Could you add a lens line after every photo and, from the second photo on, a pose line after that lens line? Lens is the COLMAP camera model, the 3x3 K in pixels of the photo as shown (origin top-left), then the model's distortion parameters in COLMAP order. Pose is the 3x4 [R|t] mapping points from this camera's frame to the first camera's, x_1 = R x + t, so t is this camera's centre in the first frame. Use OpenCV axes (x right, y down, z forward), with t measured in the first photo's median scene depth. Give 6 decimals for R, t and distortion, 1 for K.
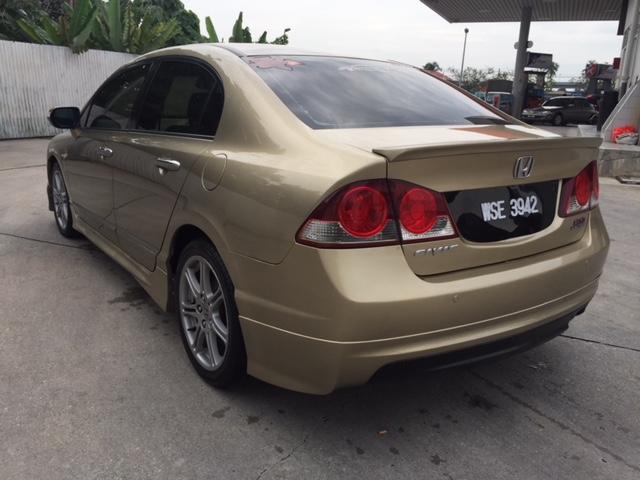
lens RADIAL K [[549.3, 0, 319.8], [0, 549.3, 228.2], [0, 0, 1]] dist [0.078821, -0.112398]
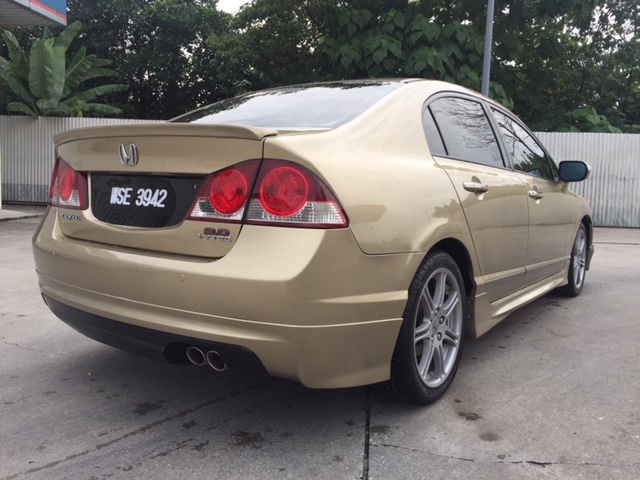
lens RADIAL K [[549.3, 0, 319.8], [0, 549.3, 228.2], [0, 0, 1]] dist [0.078821, -0.112398]
pose [[0.314343, 0.063032, -0.947214, 1.385316], [-0.242462, 0.970030, -0.015913, -0.044941], [0.917824, 0.234666, 0.320206, 0.979345]]
